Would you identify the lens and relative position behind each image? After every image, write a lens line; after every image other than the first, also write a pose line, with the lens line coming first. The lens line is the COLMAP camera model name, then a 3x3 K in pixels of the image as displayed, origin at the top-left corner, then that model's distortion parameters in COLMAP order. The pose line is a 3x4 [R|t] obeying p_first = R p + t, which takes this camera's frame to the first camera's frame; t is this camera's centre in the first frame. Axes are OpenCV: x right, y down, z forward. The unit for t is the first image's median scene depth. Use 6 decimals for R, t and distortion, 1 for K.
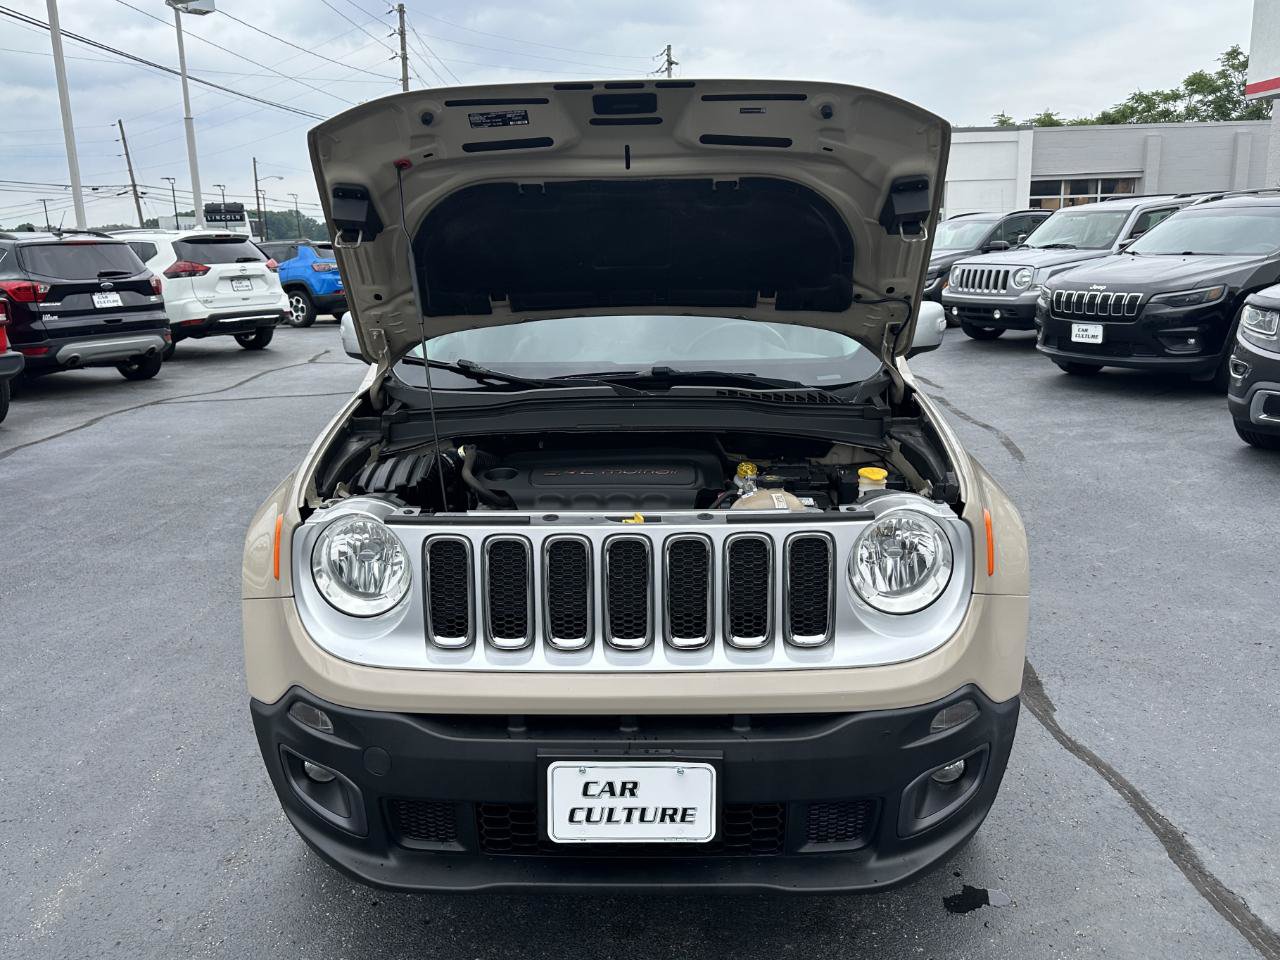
lens RADIAL K [[991.1, 0, 623.9], [0, 991.1, 468.8], [0, 0, 1]] dist [0.053647, -0.058862]
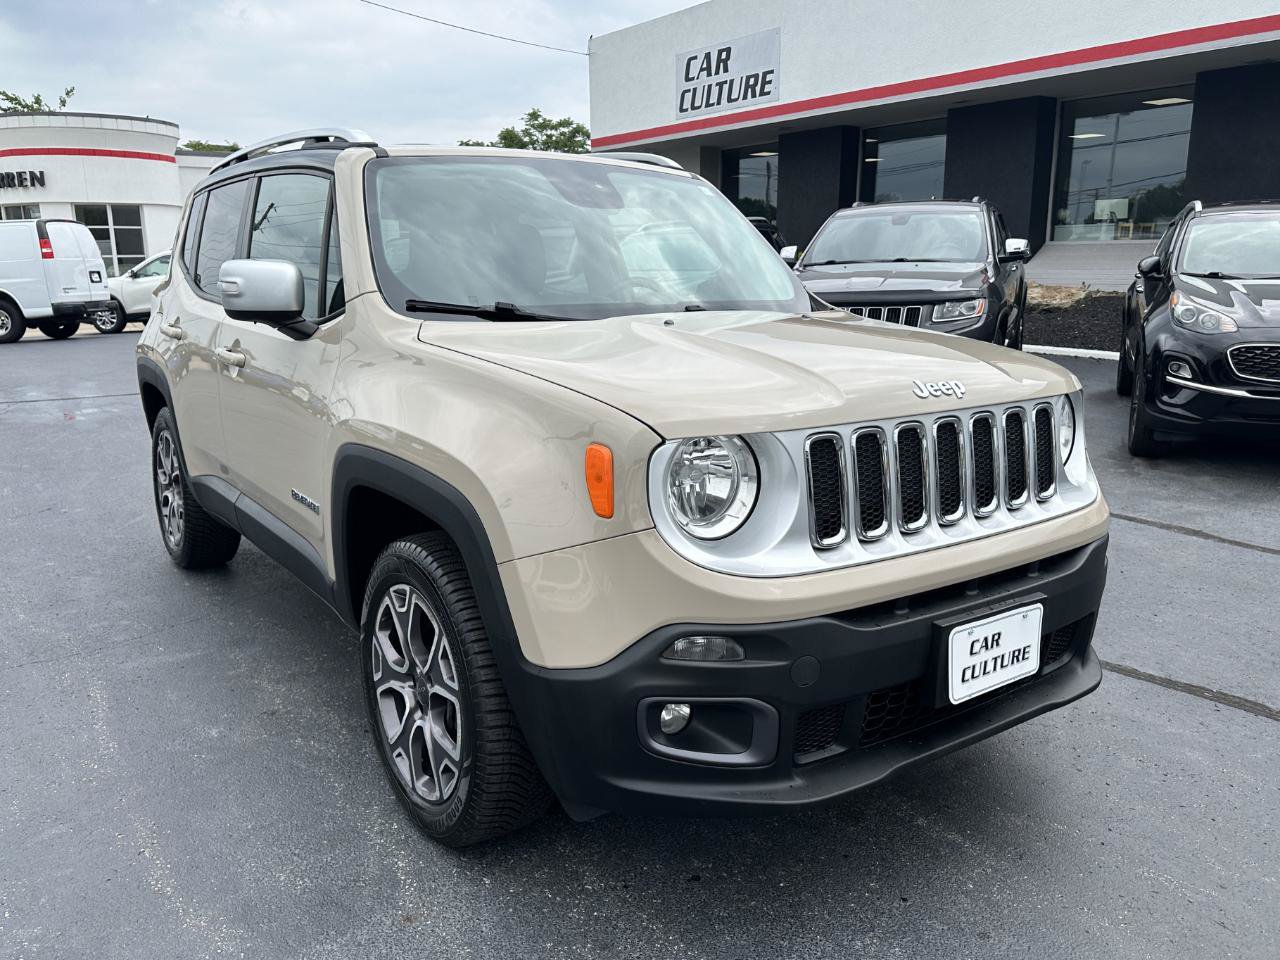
lens RADIAL K [[991.1, 0, 619.8], [0, 991.1, 508.2], [0, 0, 1]] dist [0.053647, -0.058862]
pose [[0.807055, -0.125360, 0.577016, -0.886436], [0.124338, 0.991373, 0.041475, 0.073294], [-0.577237, 0.038272, 0.815679, 0.309802]]
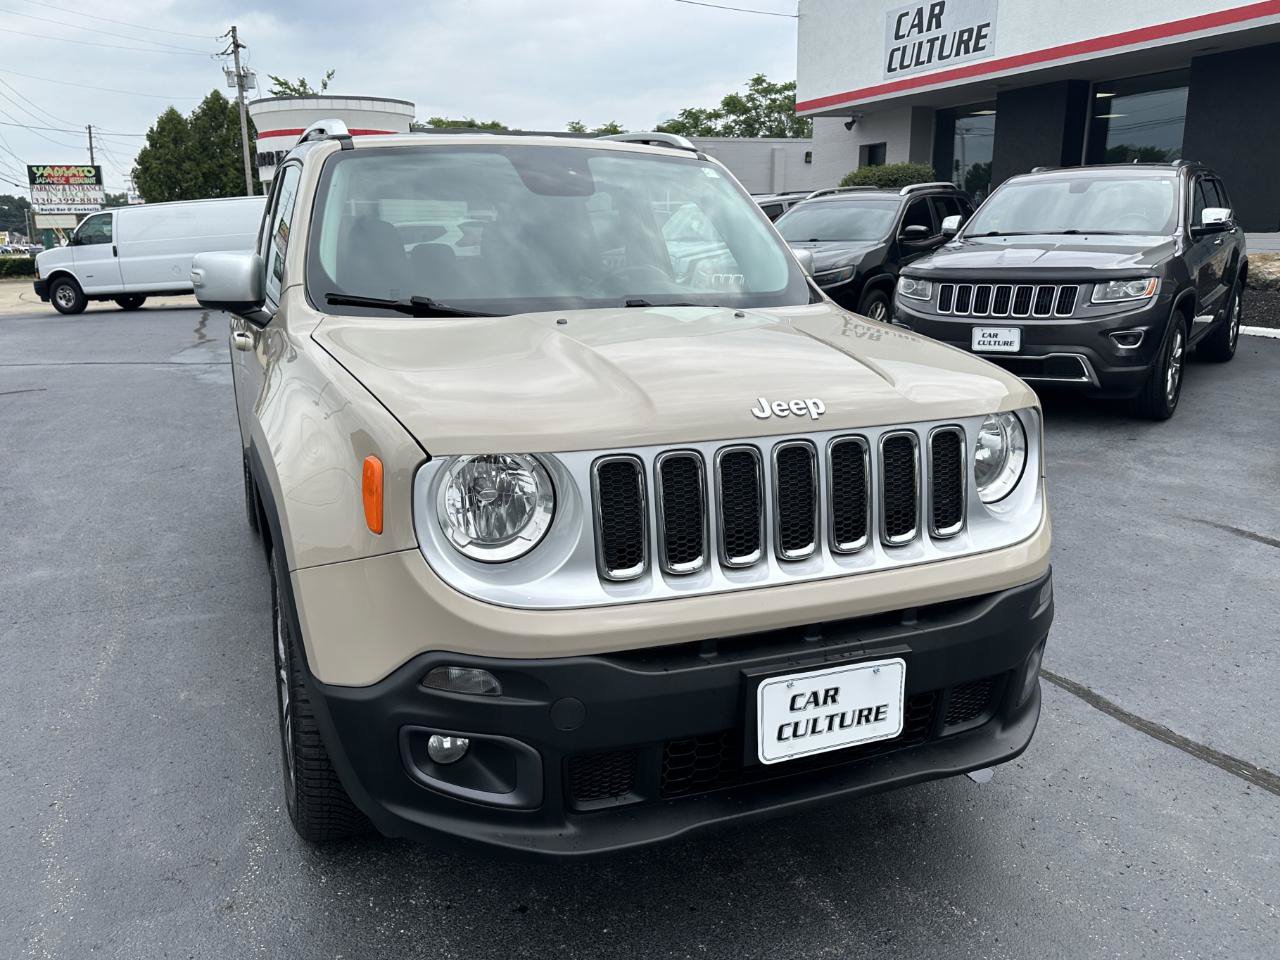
lens RADIAL K [[991.1, 0, 602.0], [0, 991.1, 484.6], [0, 0, 1]] dist [0.053647, -0.058862]
pose [[0.924295, -0.082231, 0.372715, -0.510504], [0.077651, 0.996606, 0.027312, 0.066496], [-0.373696, 0.003697, 0.927544, 0.167392]]
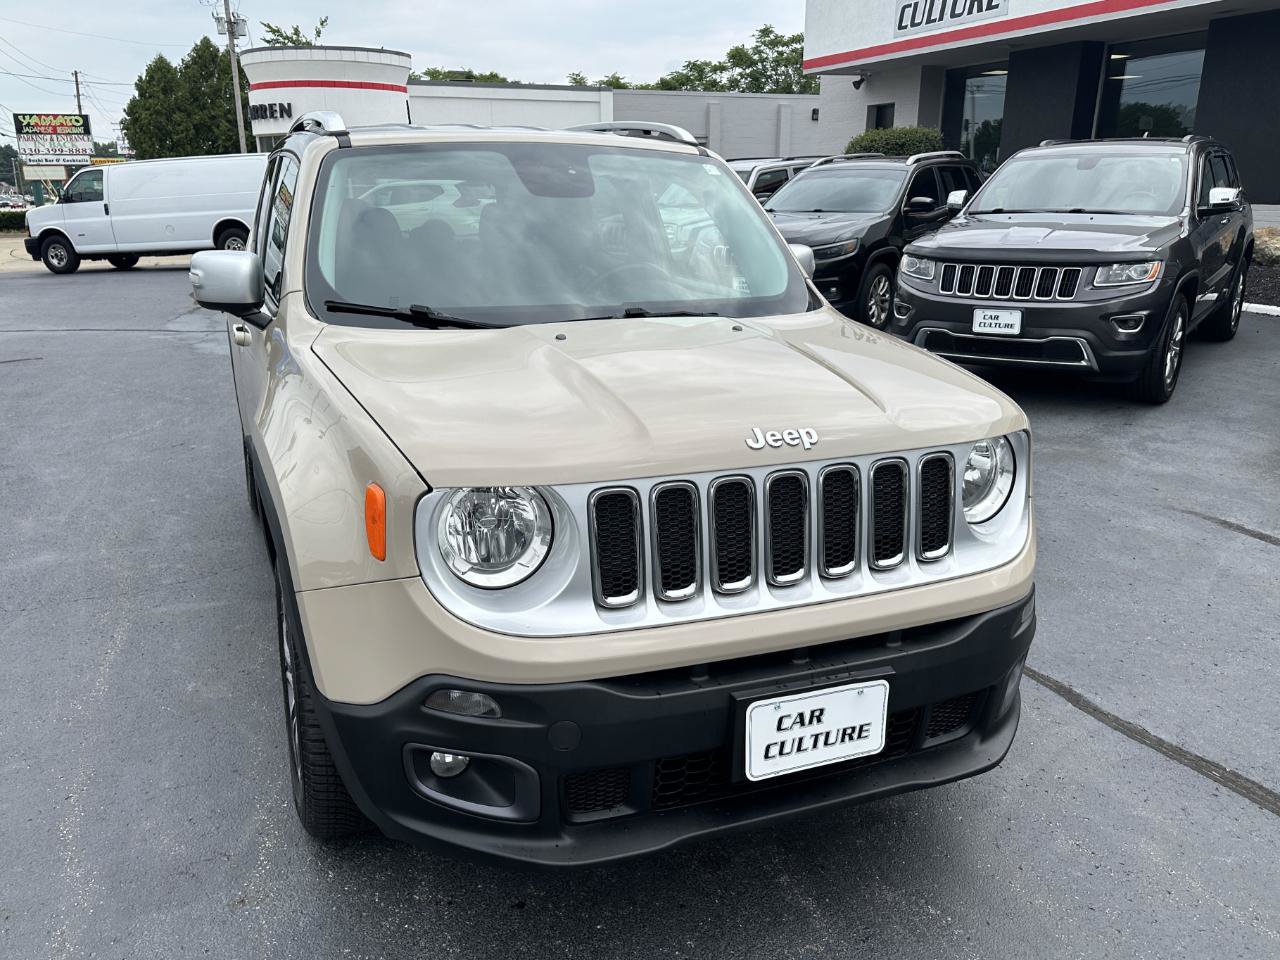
lens RADIAL K [[991.1, 0, 604.5], [0, 991.1, 515.6], [0, 0, 1]] dist [0.053647, -0.058862]
pose [[0.923644, -0.100512, 0.369837, -0.512571], [0.069309, 0.992893, 0.096746, 0.004252], [-0.376933, -0.063726, 0.924046, 0.144967]]
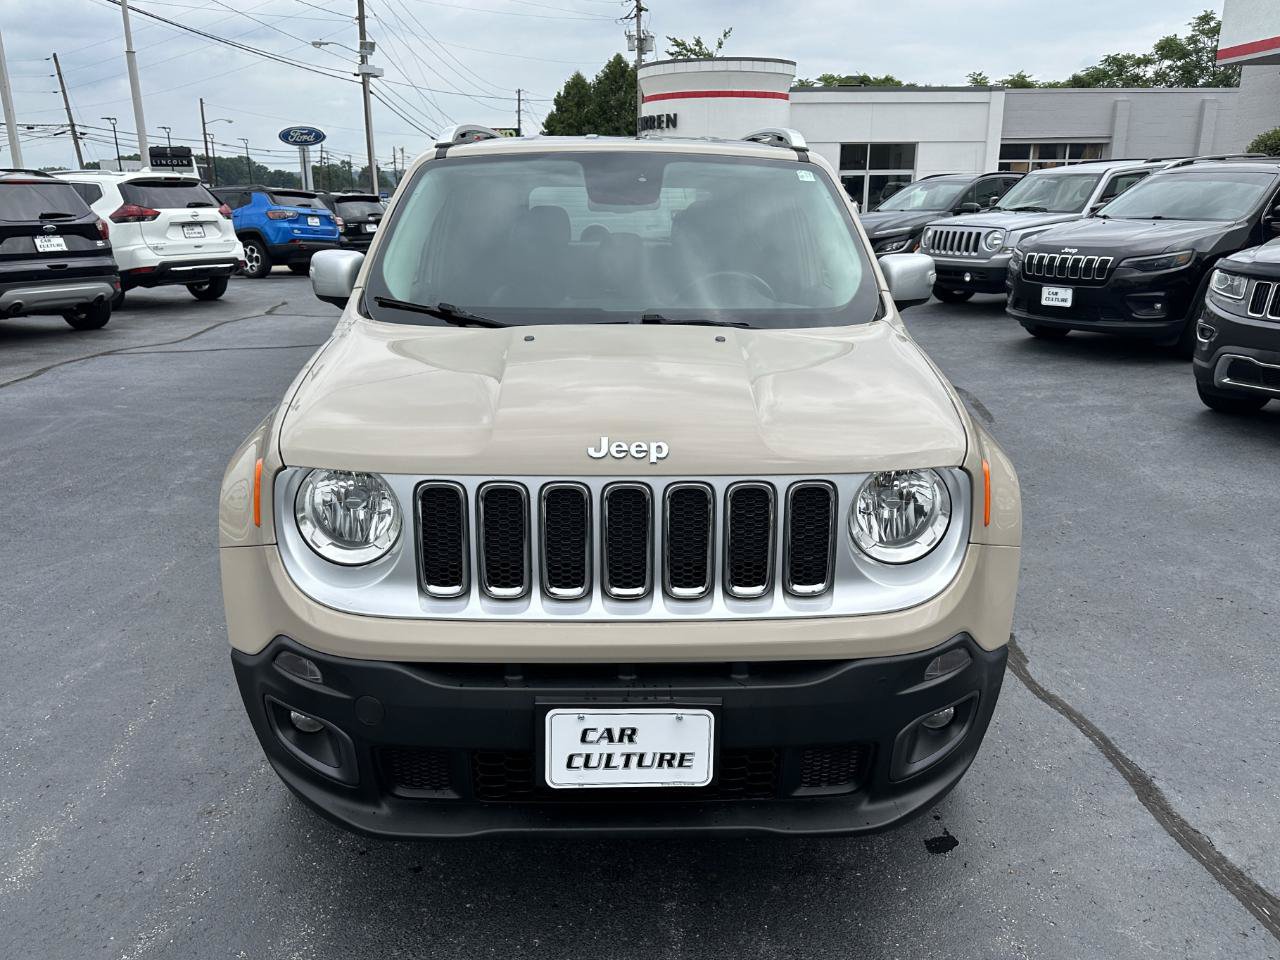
lens RADIAL K [[991.1, 0, 640.8], [0, 991.1, 505.2], [0, 0, 1]] dist [0.053647, -0.058862]
pose [[0.998546, 0.006185, 0.053556, -0.033737], [-0.010119, 0.997244, 0.073493, 0.017556], [-0.052954, -0.073928, 0.995857, 0.024964]]
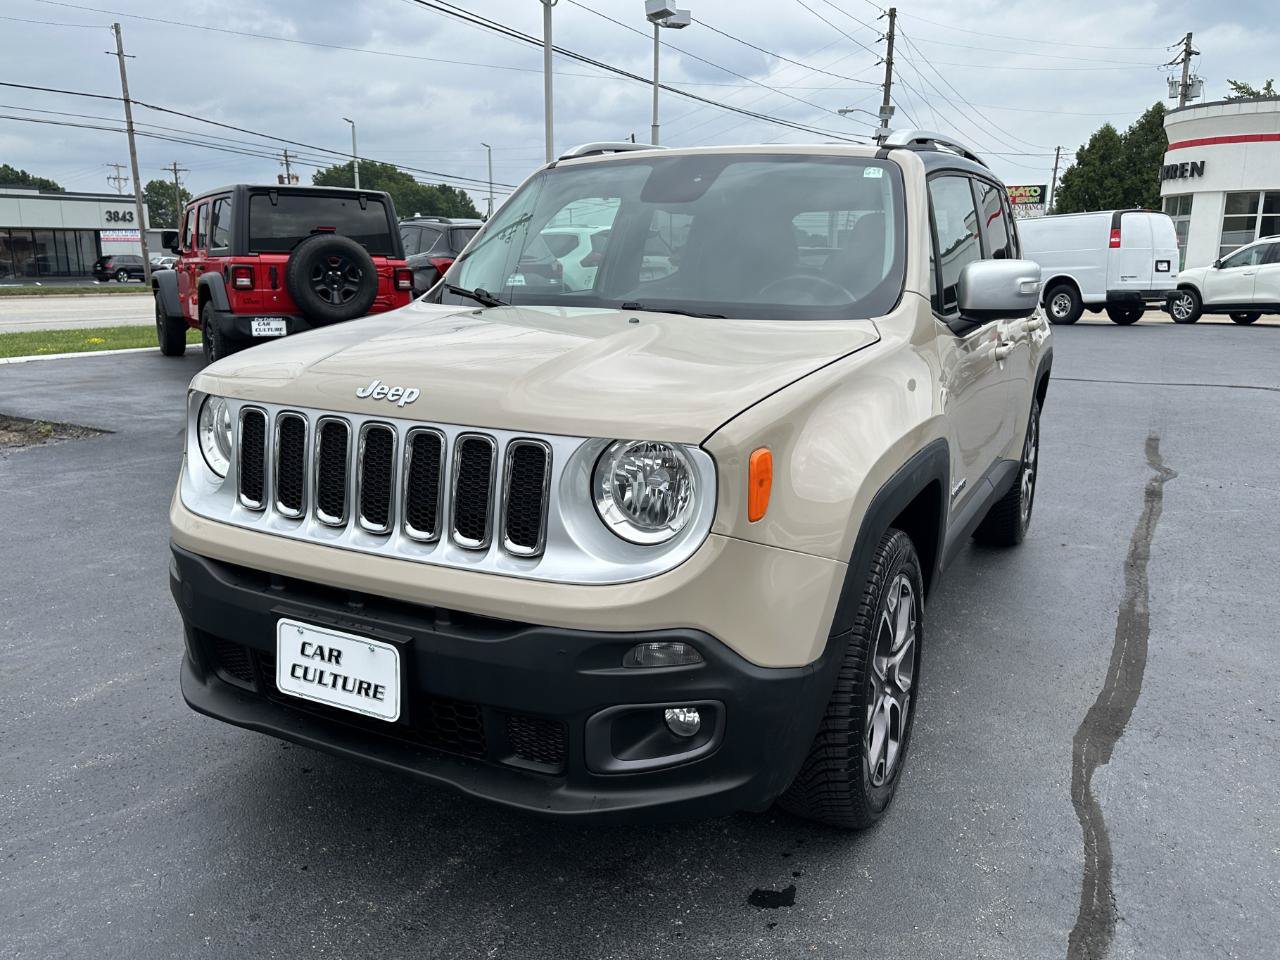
lens RADIAL K [[991.1, 0, 653.2], [0, 991.1, 496.8], [0, 0, 1]] dist [0.053647, -0.058862]
pose [[0.905540, 0.130769, -0.403604, 0.667550], [-0.124487, 0.991336, 0.041892, 0.062700], [0.405586, 0.012309, 0.913974, 0.156397]]
